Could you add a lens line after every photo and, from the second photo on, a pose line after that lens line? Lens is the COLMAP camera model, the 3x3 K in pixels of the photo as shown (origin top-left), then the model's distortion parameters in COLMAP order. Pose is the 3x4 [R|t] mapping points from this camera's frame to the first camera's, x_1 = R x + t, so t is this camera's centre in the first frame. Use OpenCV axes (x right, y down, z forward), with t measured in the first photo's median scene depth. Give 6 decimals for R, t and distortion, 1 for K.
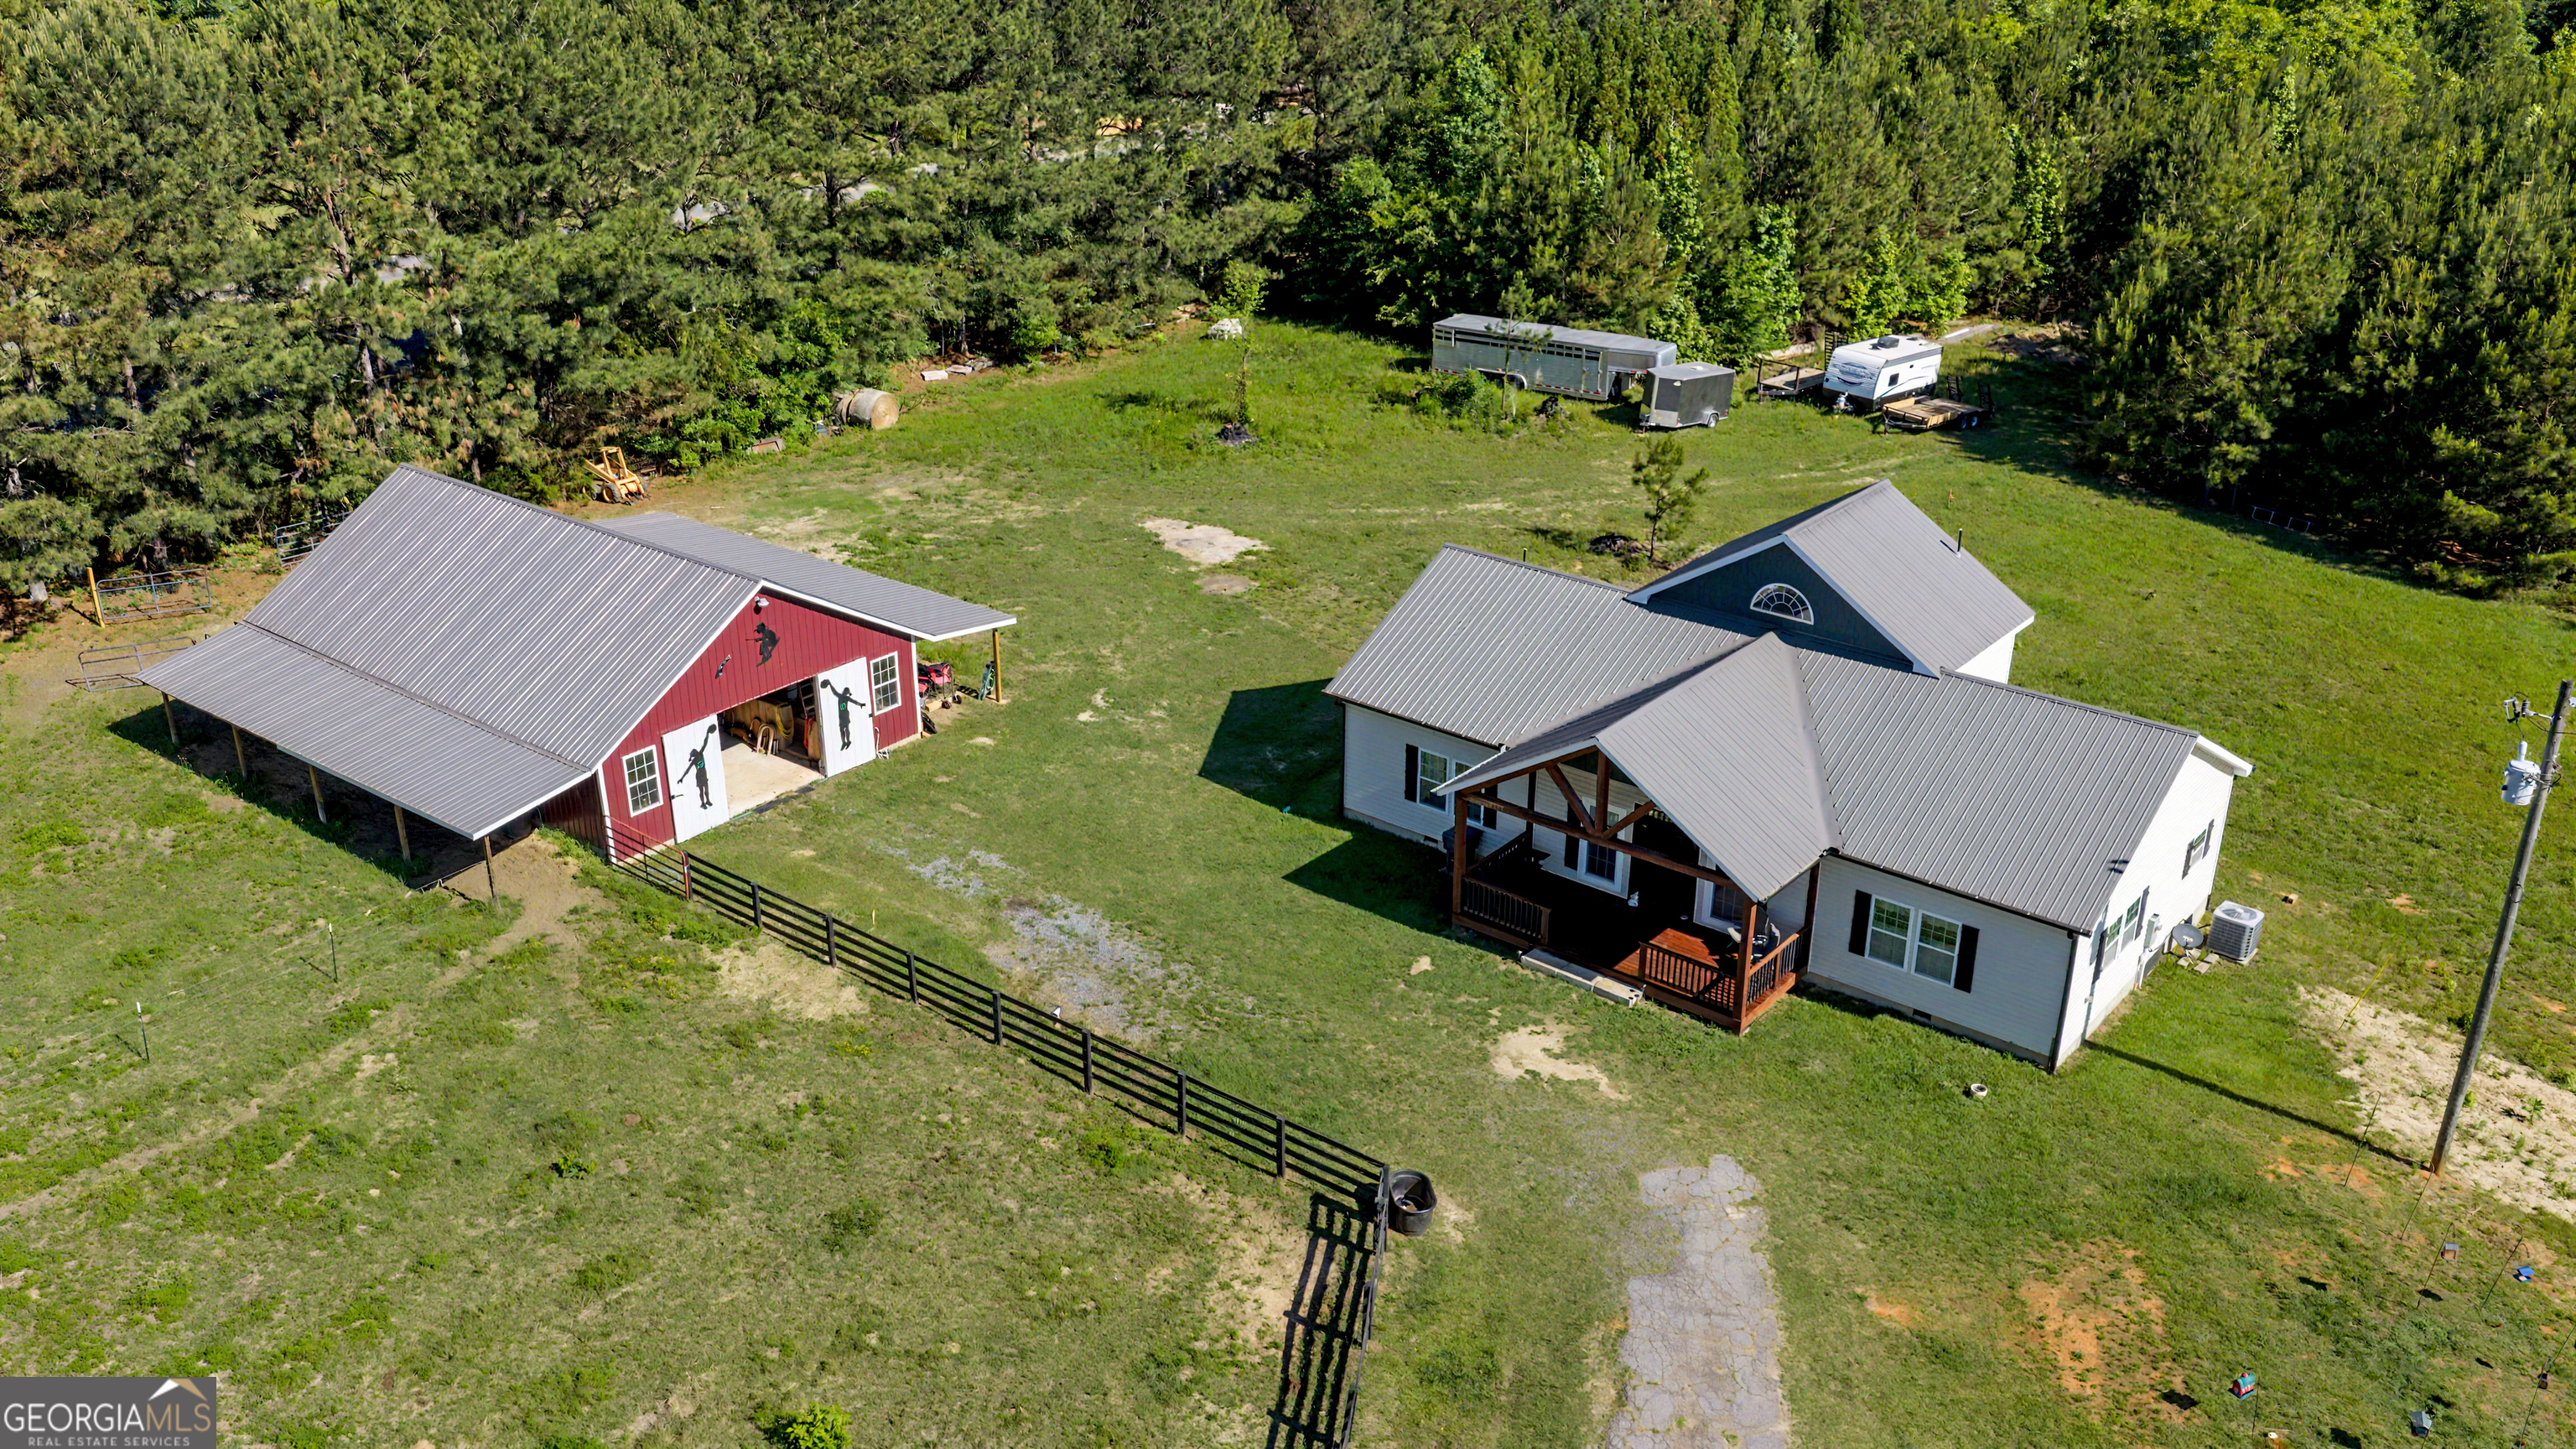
lens RADIAL K [[2156.3, 0, 1285.8], [0, 2156.3, 720.5], [0, 0, 1]] dist [0.011730, -0.021967]
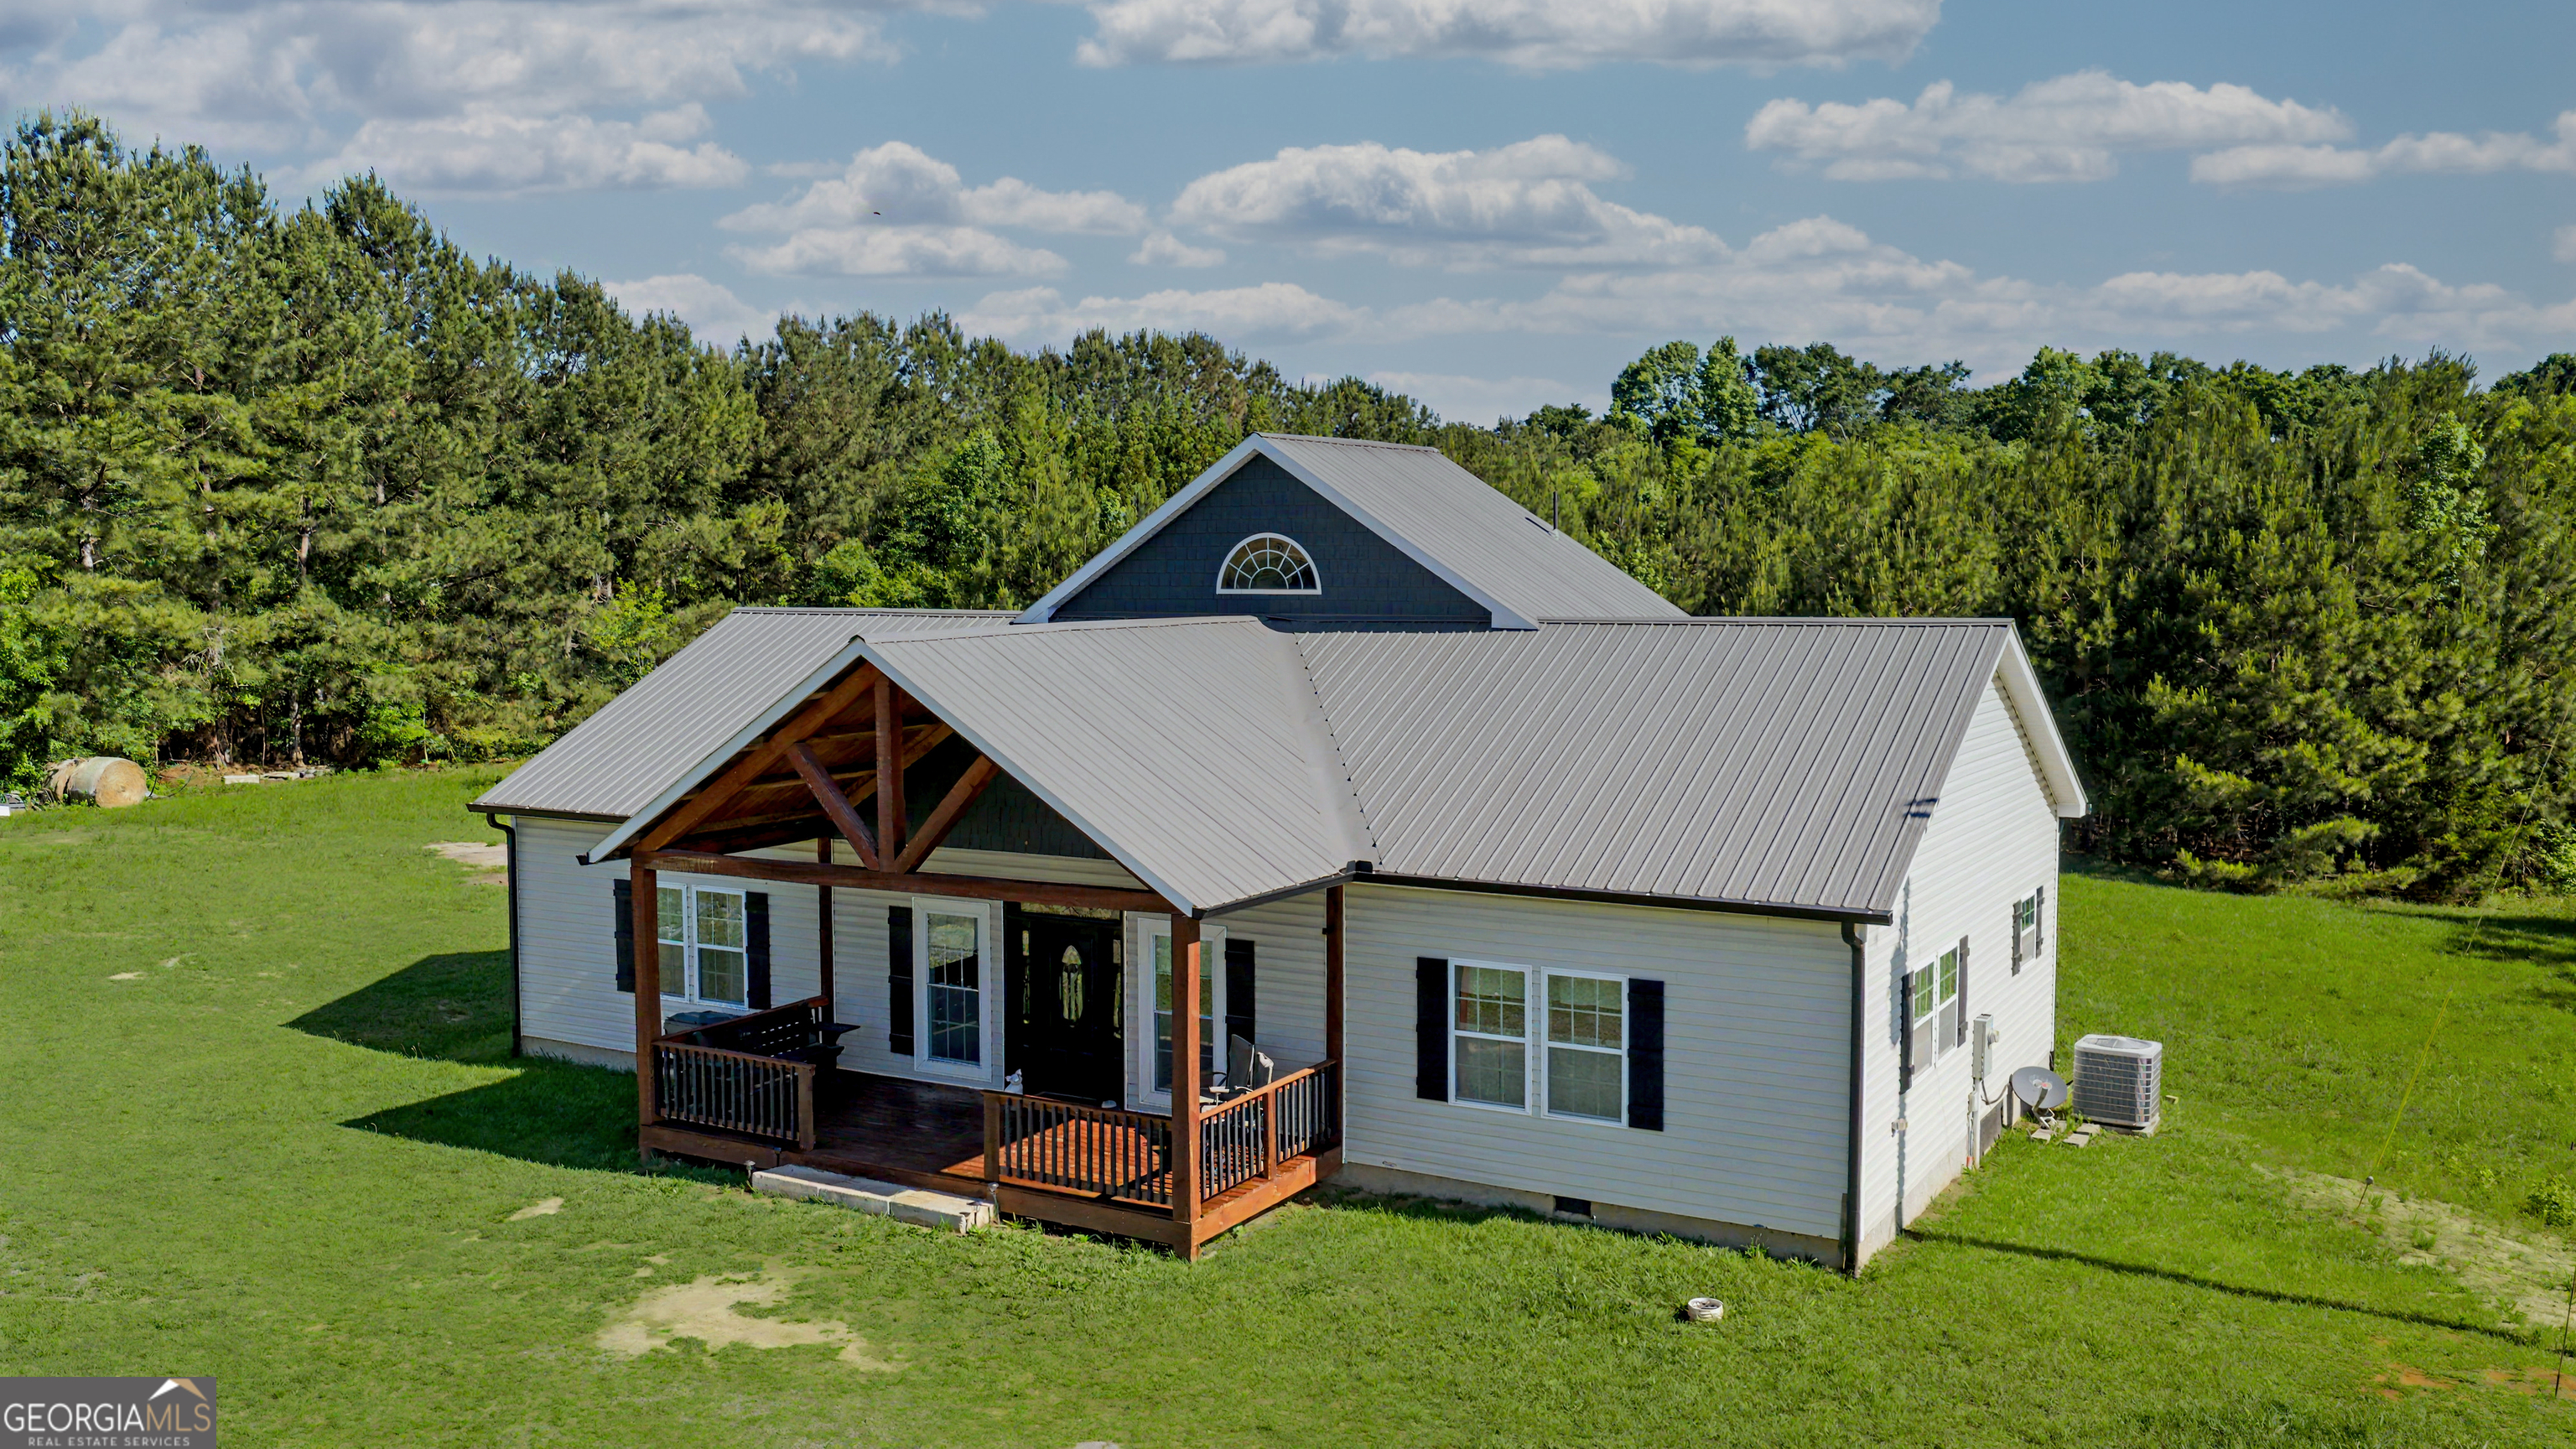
lens RADIAL K [[2156.3, 0, 1296.7], [0, 2156.3, 727.9], [0, 0, 1]] dist [0.011730, -0.021967]
pose [[0.986124, -0.018273, 0.165003, 0.149106], [0.070913, 0.945049, -0.319146, 0.175150], [-0.150104, 0.326418, 0.933231, 0.500519]]
